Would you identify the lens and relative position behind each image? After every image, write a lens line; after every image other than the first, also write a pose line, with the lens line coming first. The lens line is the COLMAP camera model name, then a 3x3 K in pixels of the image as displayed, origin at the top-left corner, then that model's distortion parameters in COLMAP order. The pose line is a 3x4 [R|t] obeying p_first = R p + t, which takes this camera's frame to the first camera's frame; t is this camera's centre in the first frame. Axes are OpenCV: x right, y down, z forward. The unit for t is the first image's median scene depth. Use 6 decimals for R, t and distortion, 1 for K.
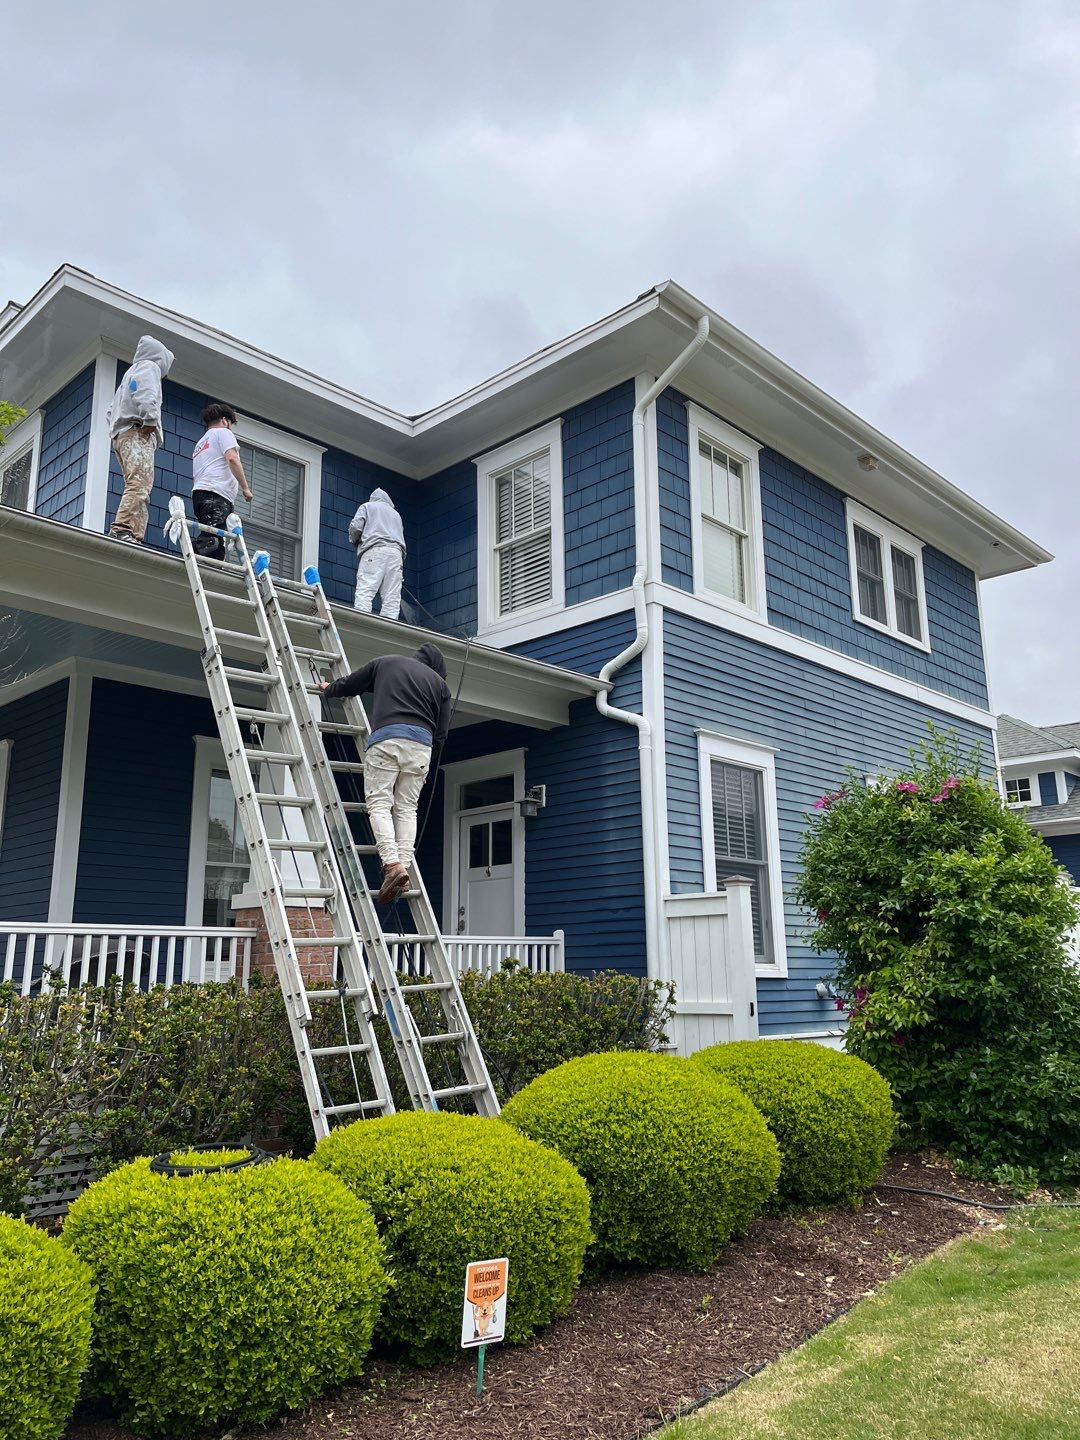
lens RADIAL K [[1084.9, 0, 561.5], [0, 1084.9, 727.2], [0, 0, 1]] dist [0.022962, -0.015255]
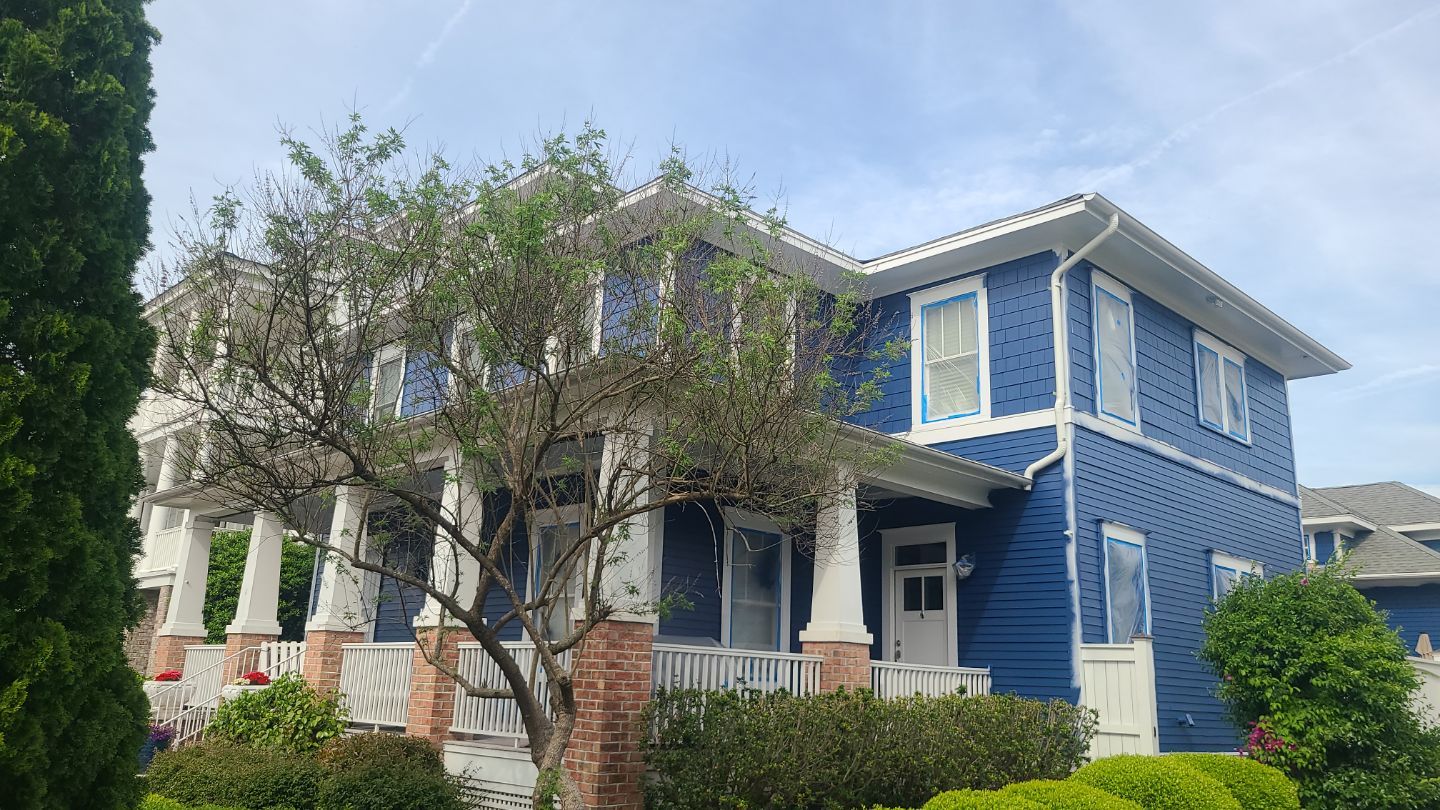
lens RADIAL K [[1082.1, 0, 729.8], [0, 1082.1, 401.3], [0, 0, 1]] dist [0.036005, -0.028670]
pose [[0.997914, 0.039355, -0.051171, -0.250154], [-0.041063, 0.998619, -0.032769, -0.074478], [0.049811, 0.034802, 0.998152, -0.340494]]
